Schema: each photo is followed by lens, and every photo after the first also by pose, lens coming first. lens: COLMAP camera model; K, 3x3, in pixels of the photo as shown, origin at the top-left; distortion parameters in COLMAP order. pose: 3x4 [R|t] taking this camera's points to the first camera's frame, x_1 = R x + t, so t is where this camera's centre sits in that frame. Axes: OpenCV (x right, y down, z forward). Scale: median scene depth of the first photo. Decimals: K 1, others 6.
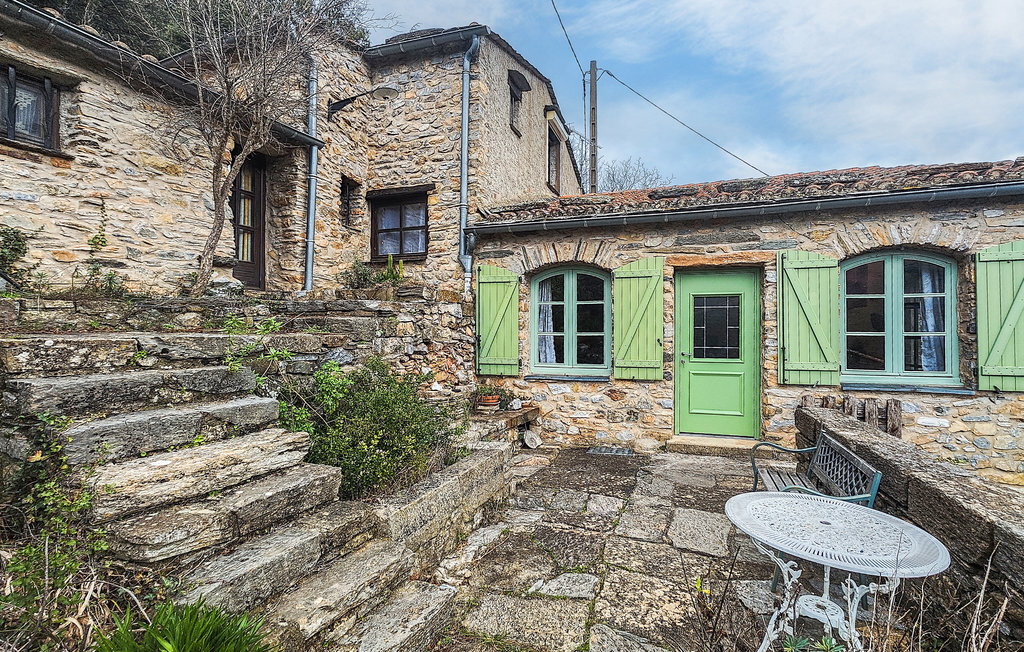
lens RADIAL K [[491.4, 0, 512.0], [0, 491.4, 326.0], [0, 0, 1]] dist [-0.001118, 0.000045]
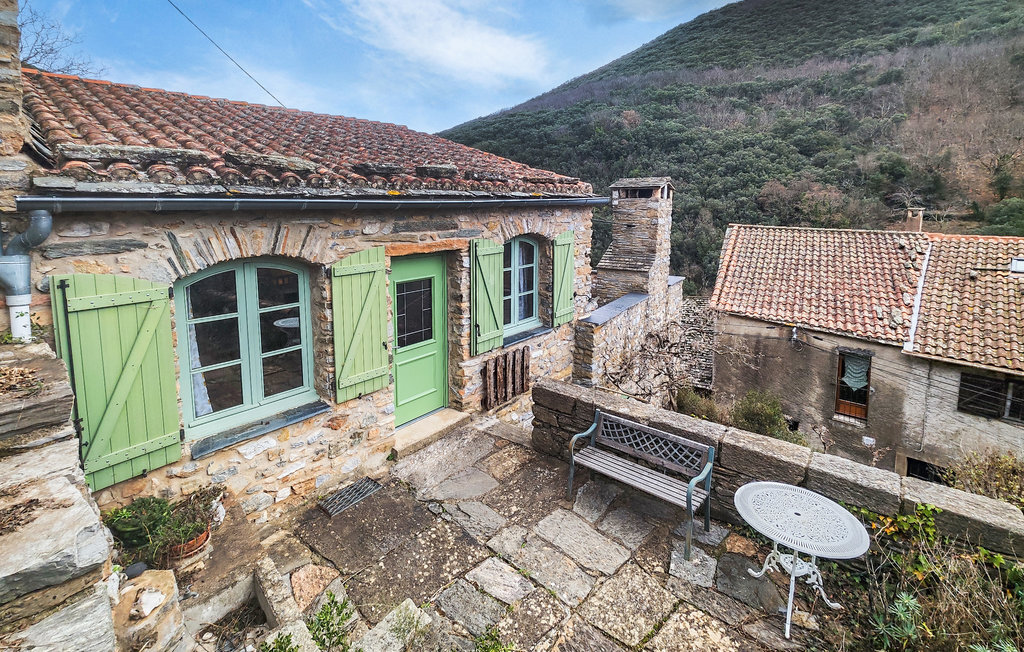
lens RADIAL K [[465.3, 0, 514.8], [0, 465.3, 252.6], [0, 0, 1]] dist [-0.004351, -0.000409]
pose [[0.347713, -0.103648, 0.931855, -0.368753], [-0.003770, 0.993708, 0.111935, -0.222532], [-0.937593, -0.042435, 0.345134, 0.507308]]
